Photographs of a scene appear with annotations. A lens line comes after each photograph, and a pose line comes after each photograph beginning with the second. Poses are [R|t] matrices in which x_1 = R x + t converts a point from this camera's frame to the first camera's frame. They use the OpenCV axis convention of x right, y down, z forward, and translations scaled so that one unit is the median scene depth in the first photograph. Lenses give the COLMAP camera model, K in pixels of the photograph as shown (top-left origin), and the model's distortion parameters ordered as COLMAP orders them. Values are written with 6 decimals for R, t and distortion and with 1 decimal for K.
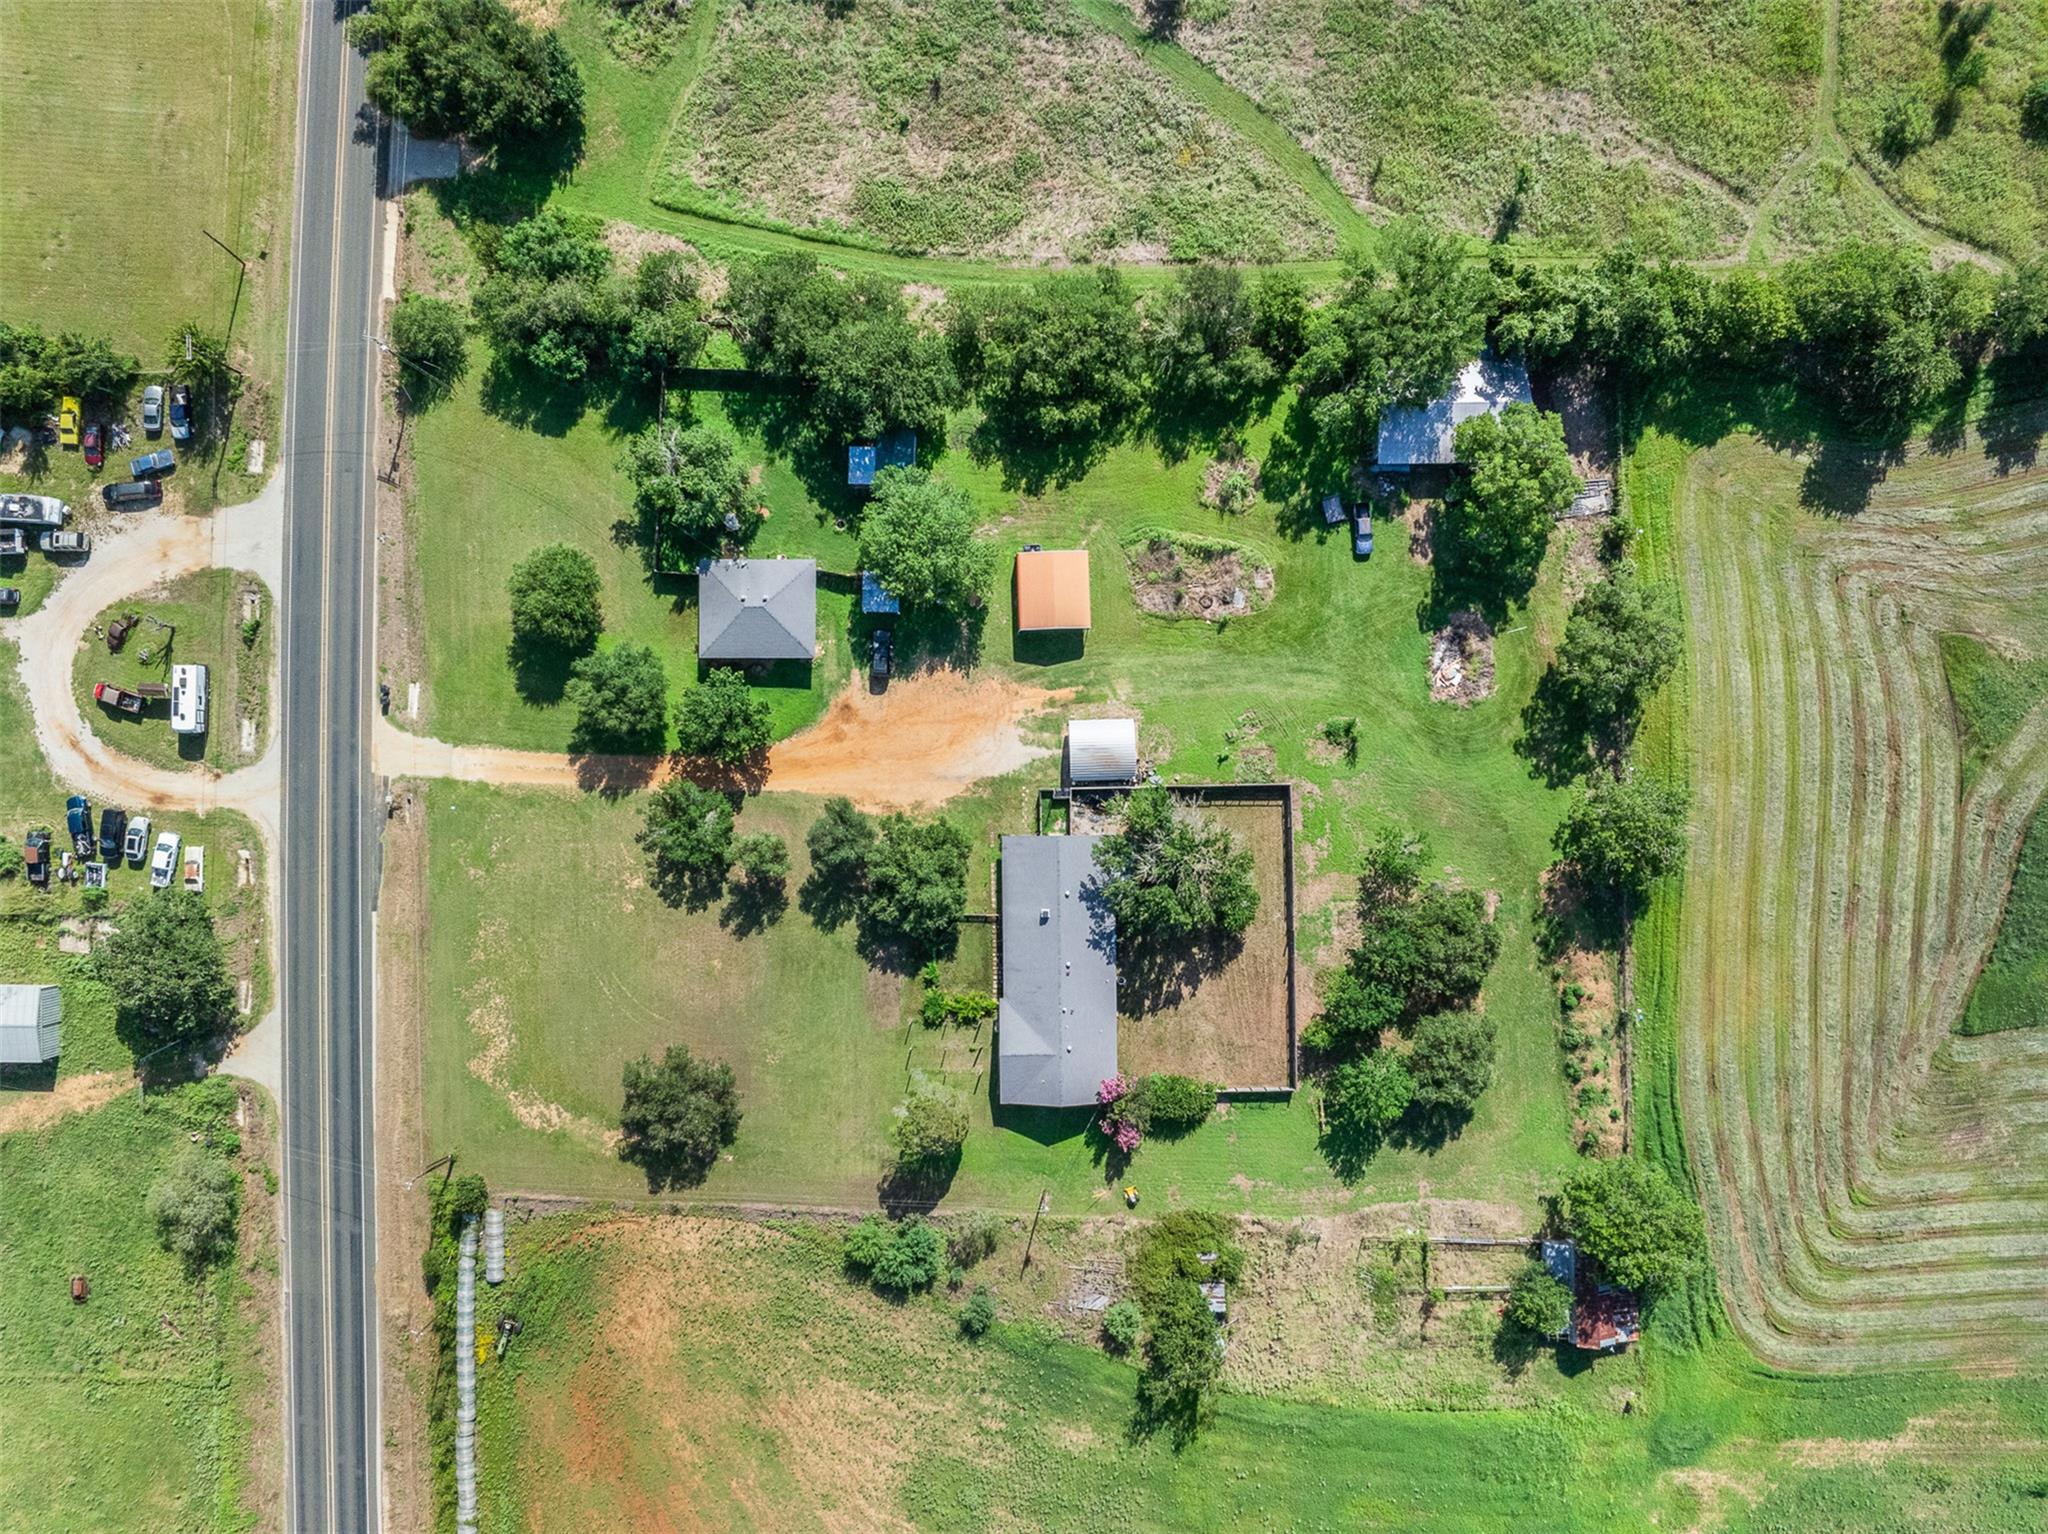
lens RADIAL K [[1446.1, 0, 1022.7], [0, 1446.1, 764.9], [0, 0, 1]] dist [-0.035442, -0.006709]
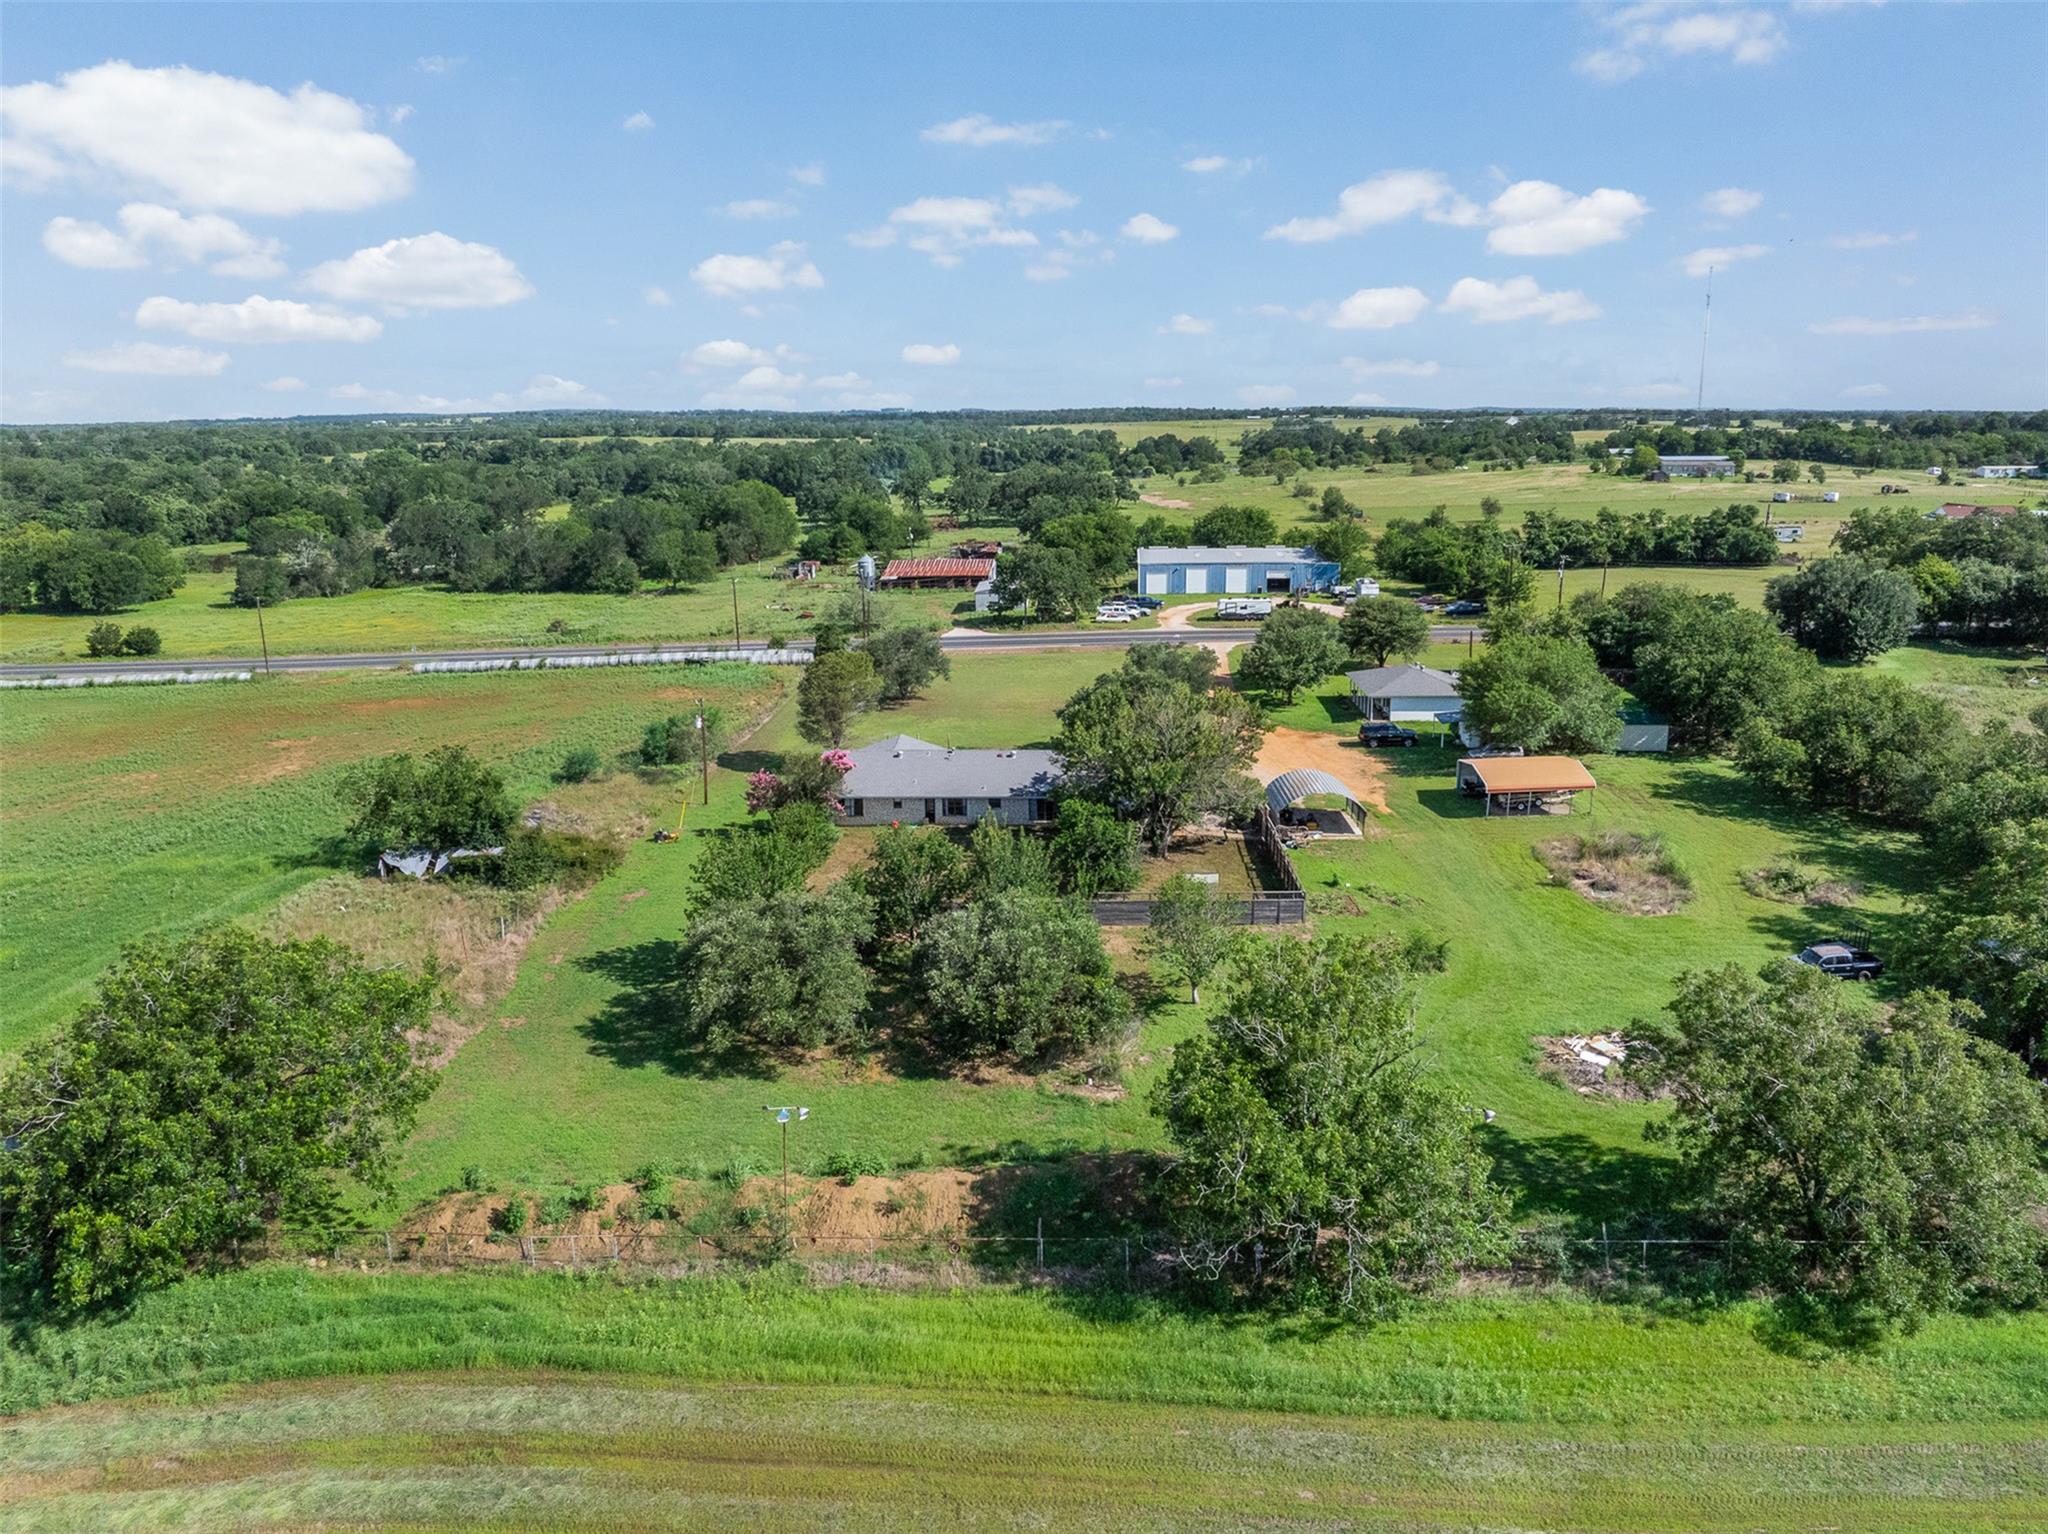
lens RADIAL K [[1446.1, 0, 1021.4], [0, 1446.1, 723.3], [0, 0, 1]] dist [-0.035442, -0.006709]
pose [[-0.041876, 0.219713, -0.974665, 0.720377], [-0.998518, 0.024743, 0.048479, 0.095915], [0.034768, 0.975251, 0.218351, 0.799924]]
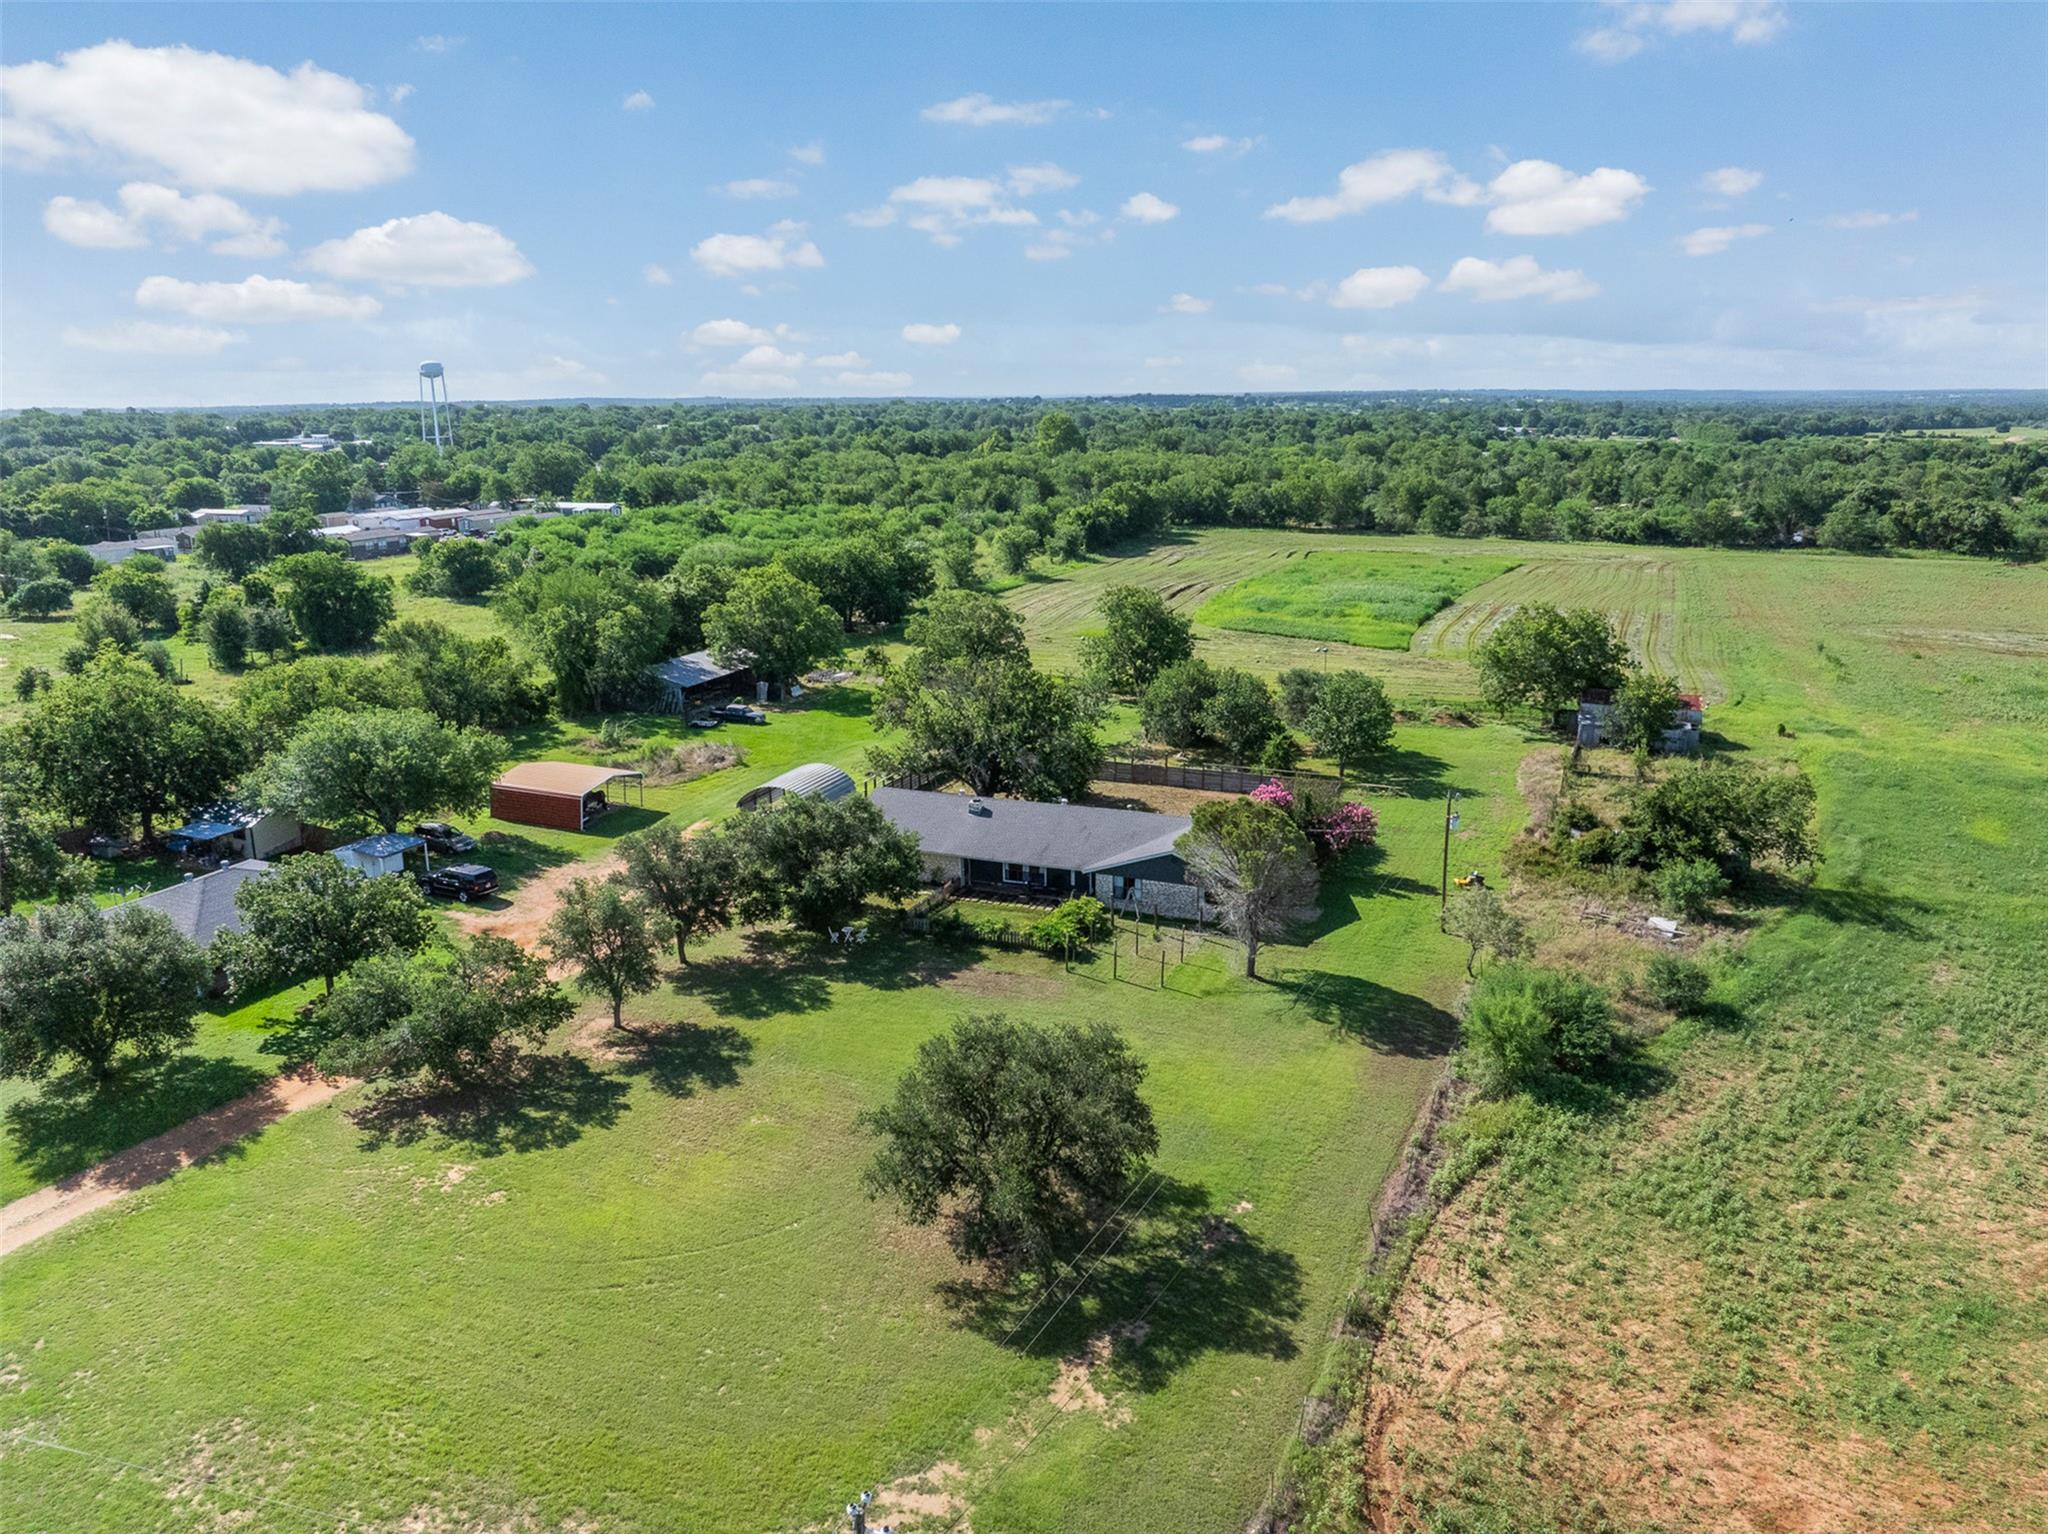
lens RADIAL K [[1446.1, 0, 1026.5], [0, 1446.1, 760.9], [0, 0, 1]] dist [-0.035442, -0.006709]
pose [[0.378008, -0.221669, 0.898873, -0.518859], [0.925591, 0.111252, -0.361808, 0.339080], [-0.019800, 0.968755, 0.247229, 0.802534]]
